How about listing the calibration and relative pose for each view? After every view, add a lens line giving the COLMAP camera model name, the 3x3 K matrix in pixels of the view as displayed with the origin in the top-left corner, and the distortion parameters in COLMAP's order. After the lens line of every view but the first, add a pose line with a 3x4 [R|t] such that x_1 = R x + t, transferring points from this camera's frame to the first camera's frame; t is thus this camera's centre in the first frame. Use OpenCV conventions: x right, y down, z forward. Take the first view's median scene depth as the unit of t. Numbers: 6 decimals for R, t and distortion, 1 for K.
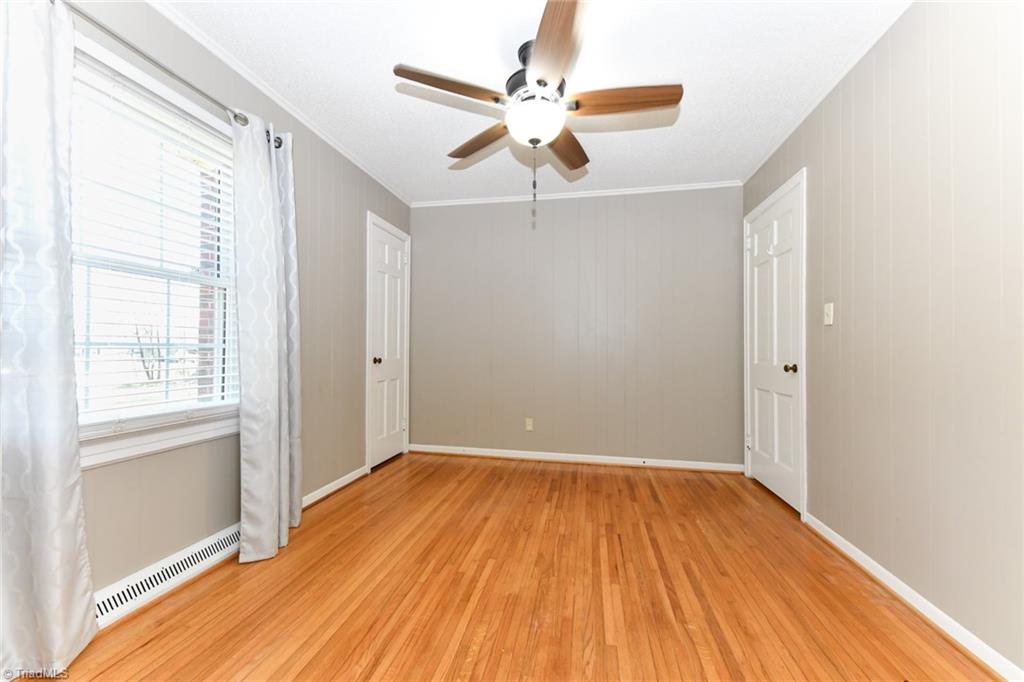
lens RADIAL K [[413.7, 0, 507.1], [0, 413.7, 346.9], [0, 0, 1]] dist [0.002122, 0.000087]
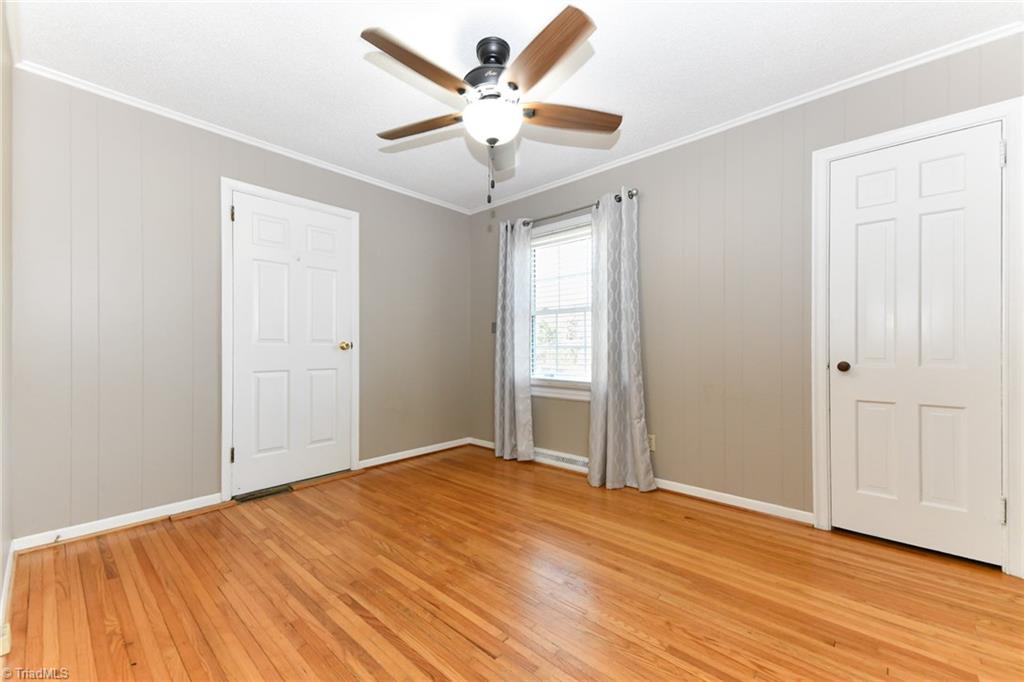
lens RADIAL K [[413.7, 0, 507.1], [0, 413.7, 346.9], [0, 0, 1]] dist [0.002122, 0.000087]
pose [[-0.521811, -0.007938, -0.853024, 1.003985], [0.003017, 0.999933, -0.011151, 0.014955], [0.853056, -0.008392, -0.521752, 1.725166]]
